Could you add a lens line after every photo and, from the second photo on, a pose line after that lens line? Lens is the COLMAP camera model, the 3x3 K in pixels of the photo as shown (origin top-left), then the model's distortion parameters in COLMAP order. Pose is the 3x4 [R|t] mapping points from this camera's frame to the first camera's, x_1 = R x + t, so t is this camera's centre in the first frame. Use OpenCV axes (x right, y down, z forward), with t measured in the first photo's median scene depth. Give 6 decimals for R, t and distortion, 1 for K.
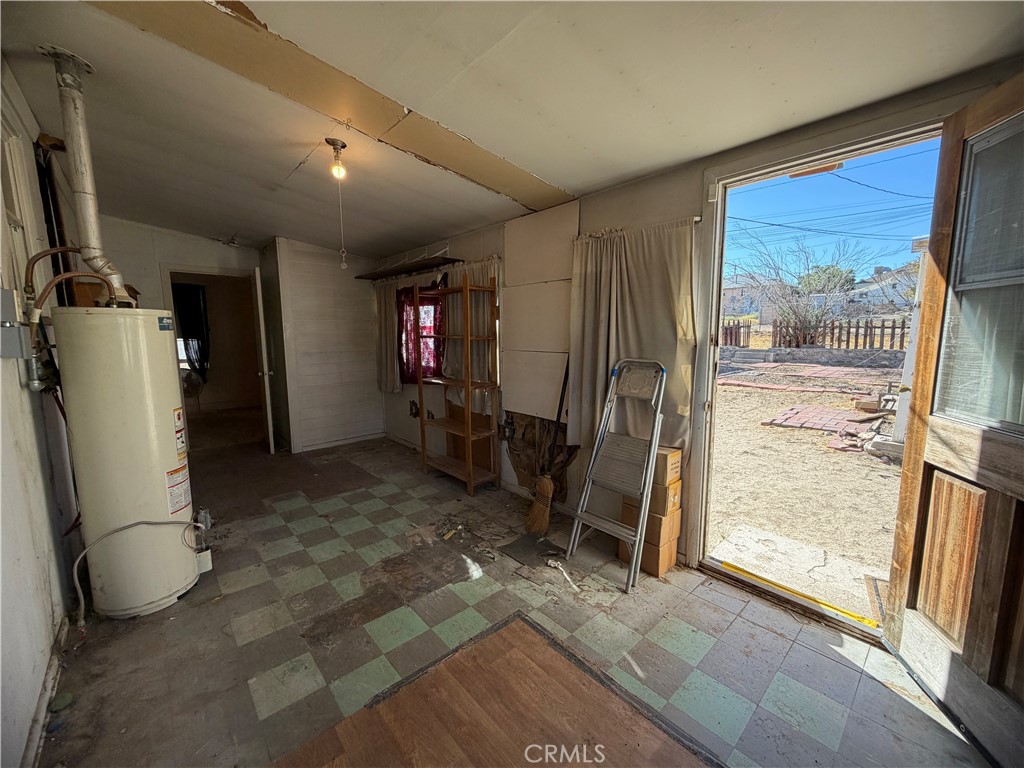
lens RADIAL K [[408.0, 0, 512.0], [0, 408.0, 384.0], [0, 0, 1]] dist [0.000377, -0.000213]
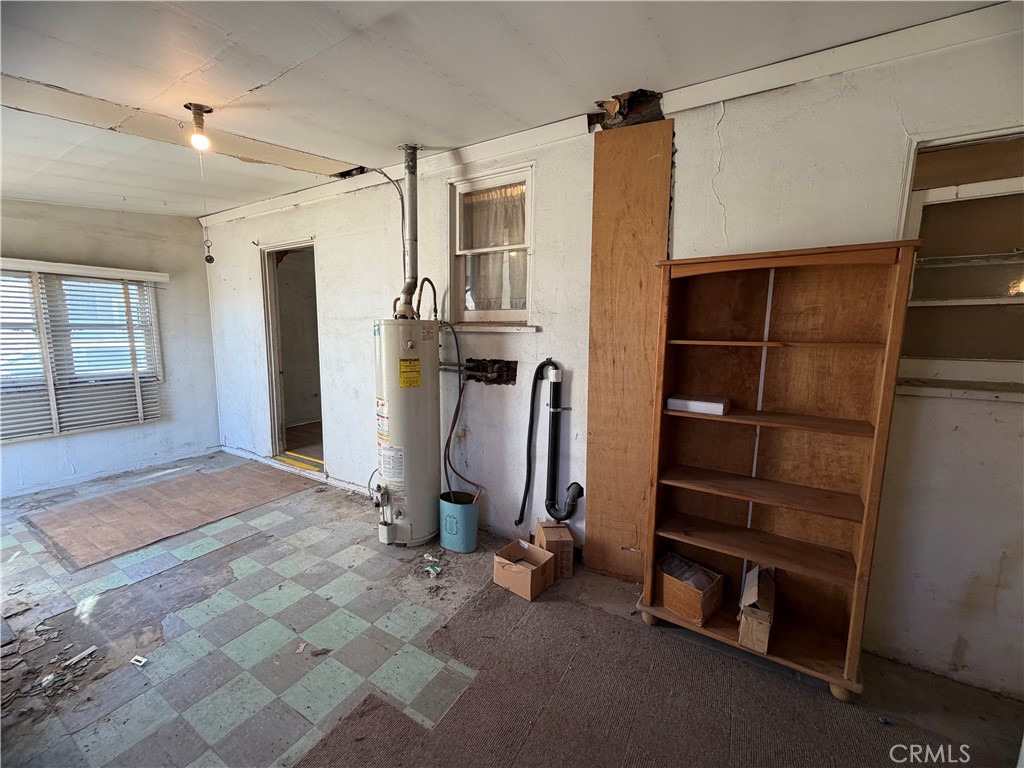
lens RADIAL K [[408.0, 0, 512.0], [0, 408.0, 384.0], [0, 0, 1]] dist [0.000377, -0.000213]
pose [[-0.952552, 0.034727, -0.302390, -0.628606], [-0.045065, 0.966430, 0.252945, -0.240830], [0.301023, 0.254571, -0.919010, 1.712147]]
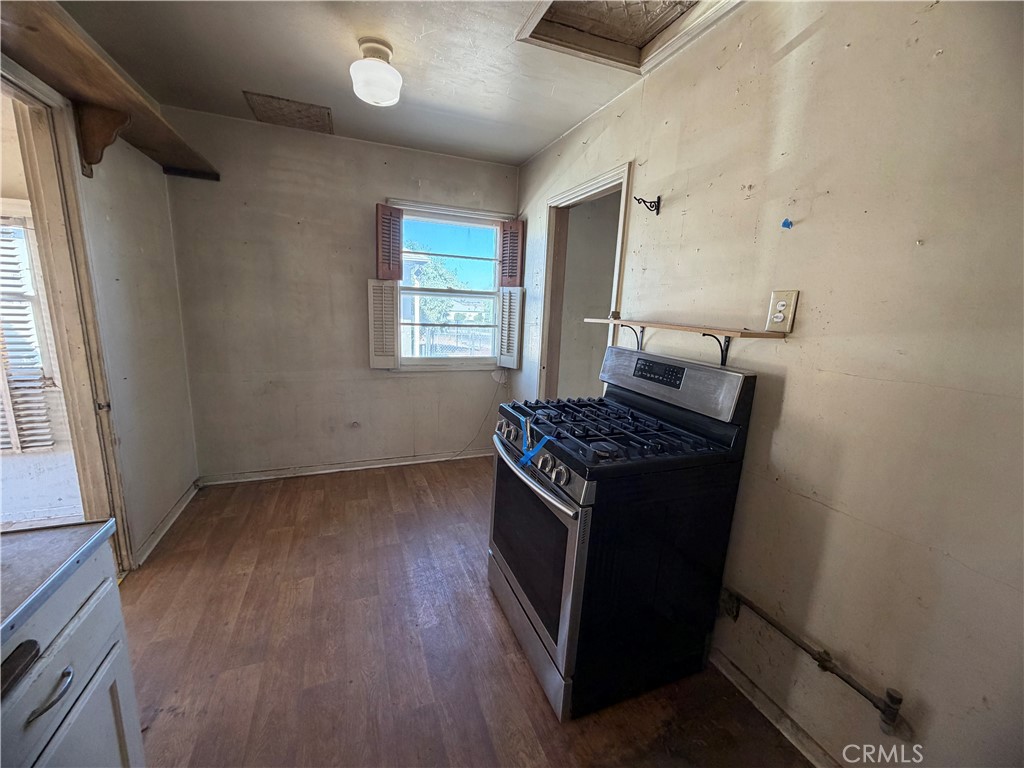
lens RADIAL K [[408.0, 0, 512.0], [0, 408.0, 384.0], [0, 0, 1]] dist [0.000377, -0.000213]
pose [[-0.937800, -0.098760, 0.332833, -1.114779], [0.009396, 0.951115, 0.308693, -0.090860], [-0.347049, 0.292619, -0.891028, 0.383673]]
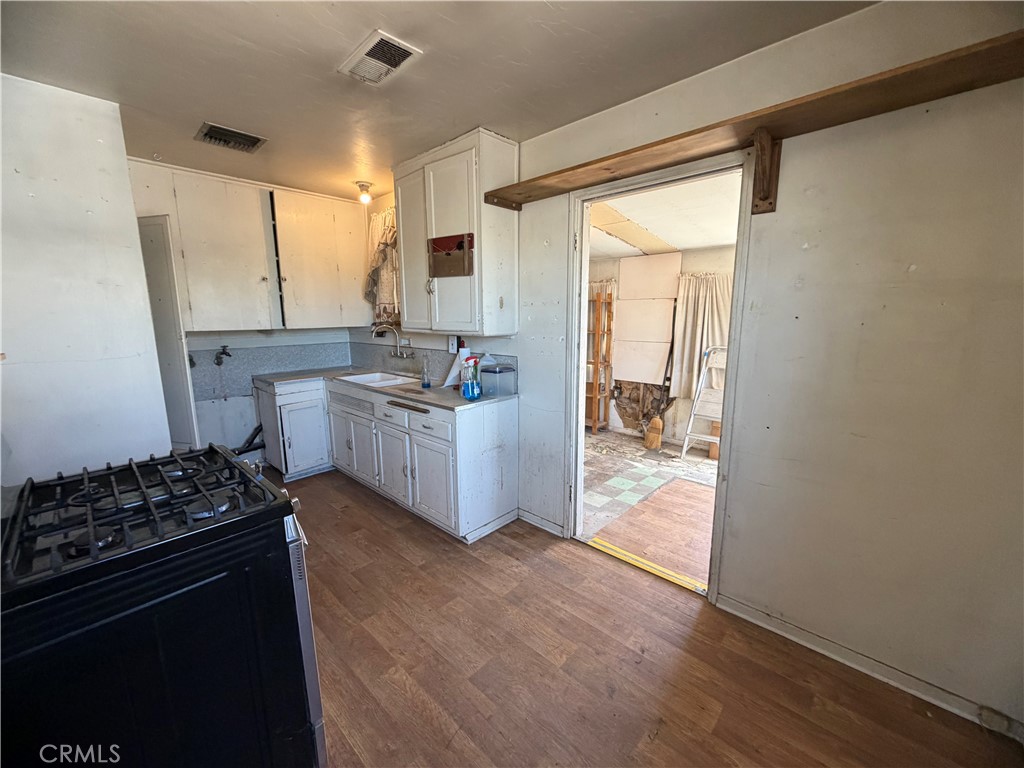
lens RADIAL K [[408.0, 0, 512.0], [0, 408.0, 384.0], [0, 0, 1]] dist [0.000377, -0.000213]
pose [[0.996323, -0.012630, 0.084745, -0.679961], [0.009304, 0.999175, 0.039519, 0.020579], [-0.085175, -0.038585, 0.995619, -0.639494]]
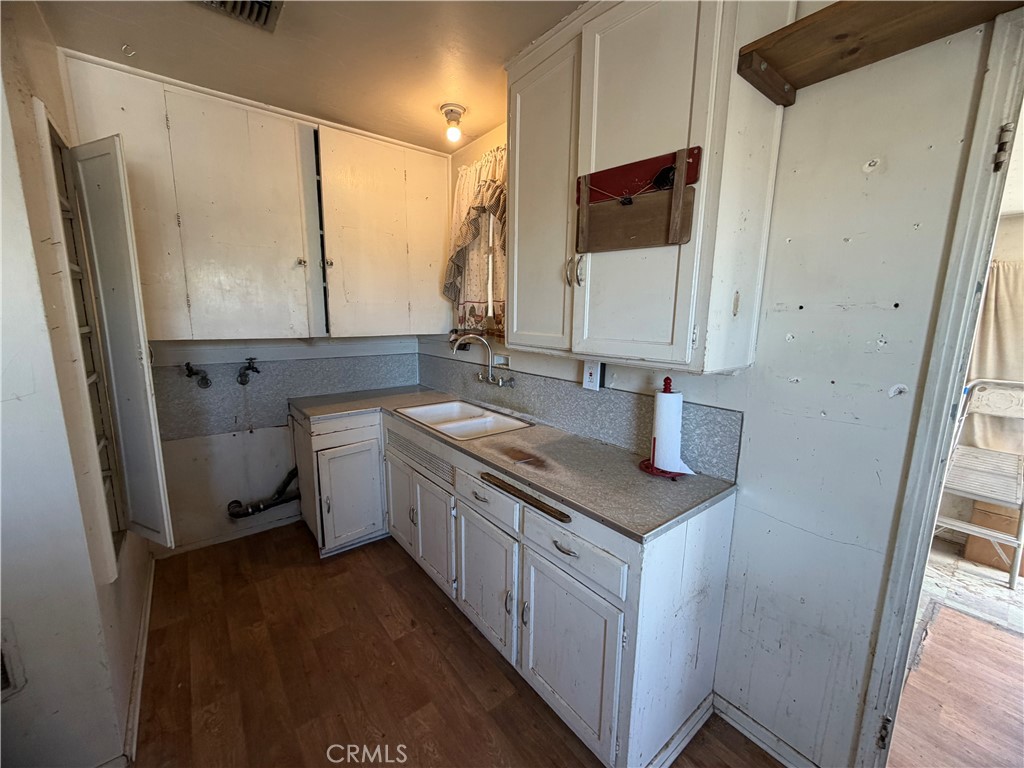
lens RADIAL K [[408.0, 0, 512.0], [0, 408.0, 384.0], [0, 0, 1]] dist [0.000377, -0.000213]
pose [[0.998006, 0.030533, -0.055245, -0.837687], [-0.028264, 0.998743, 0.041402, -0.054167], [0.056440, -0.039758, 0.997614, -0.153295]]
